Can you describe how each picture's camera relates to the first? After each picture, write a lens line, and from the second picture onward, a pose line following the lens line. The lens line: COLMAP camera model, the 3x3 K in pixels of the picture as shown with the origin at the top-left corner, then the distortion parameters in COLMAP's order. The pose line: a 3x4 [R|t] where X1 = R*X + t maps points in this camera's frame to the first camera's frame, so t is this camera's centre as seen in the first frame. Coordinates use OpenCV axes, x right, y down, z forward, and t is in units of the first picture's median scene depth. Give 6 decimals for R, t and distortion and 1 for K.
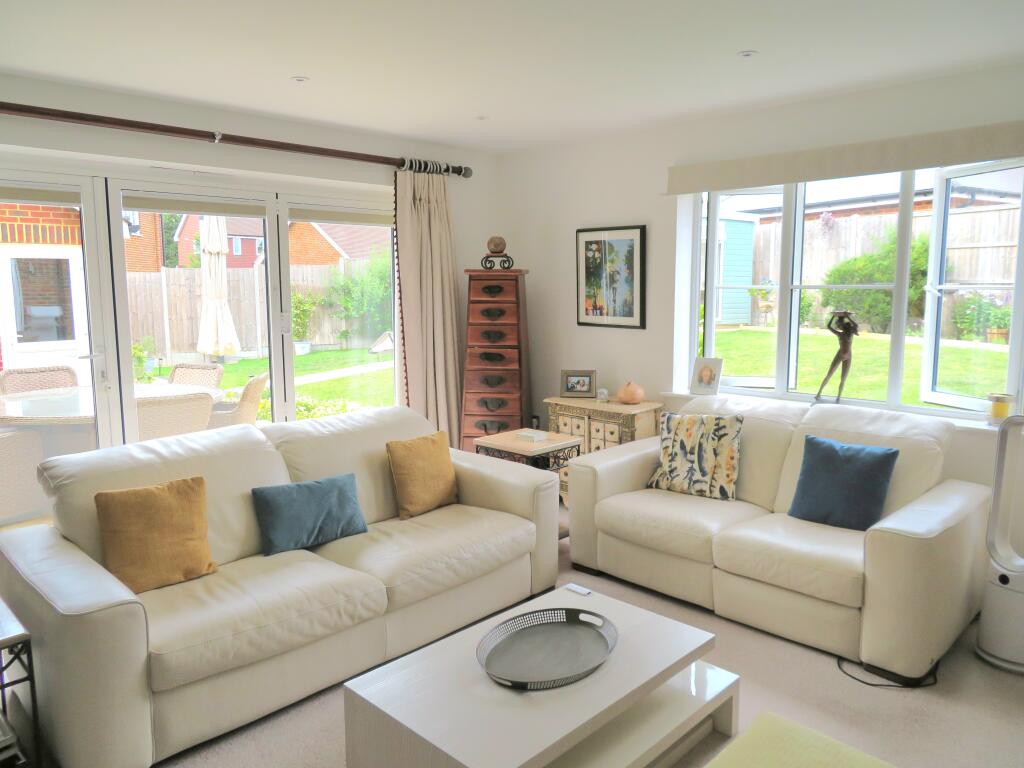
lens RADIAL K [[736.3, 0, 515.0], [0, 736.3, 385.4], [0, 0, 1]] dist [-0.004159, -0.005906]
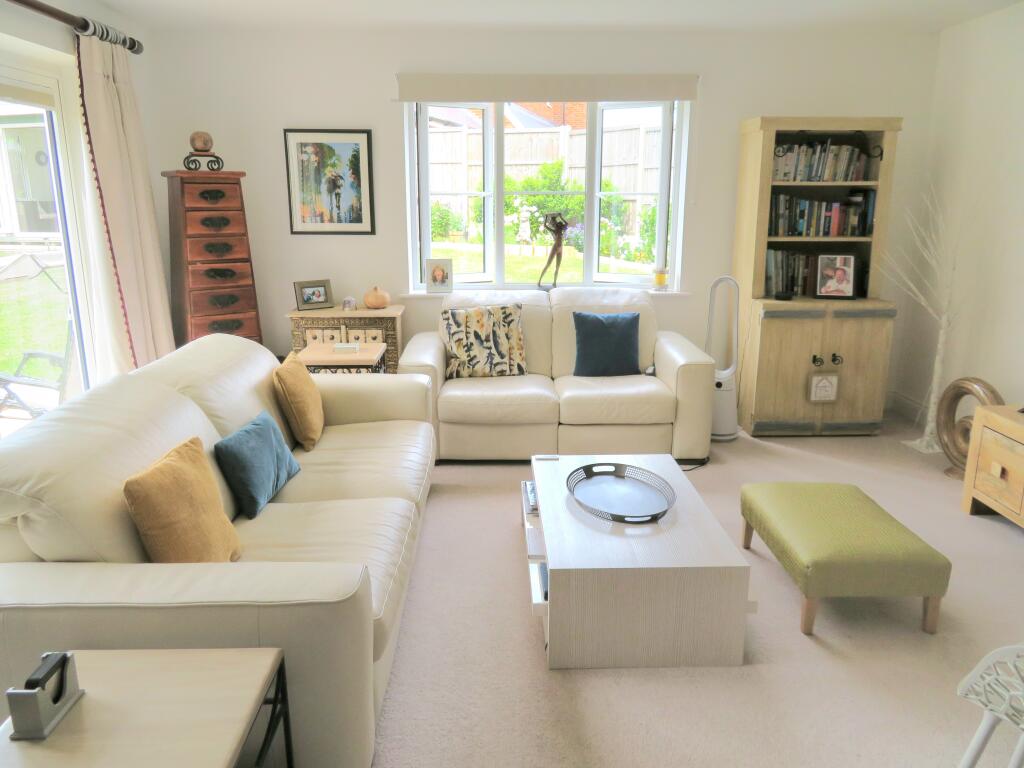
lens RADIAL K [[736.3, 0, 508.8], [0, 736.3, 380.5], [0, 0, 1]] dist [-0.004159, -0.005906]
pose [[0.695825, -0.171079, 0.697538, -0.442988], [0.094202, 0.984565, 0.147505, -0.010147], [-0.712007, -0.036928, 0.701201, 0.141864]]
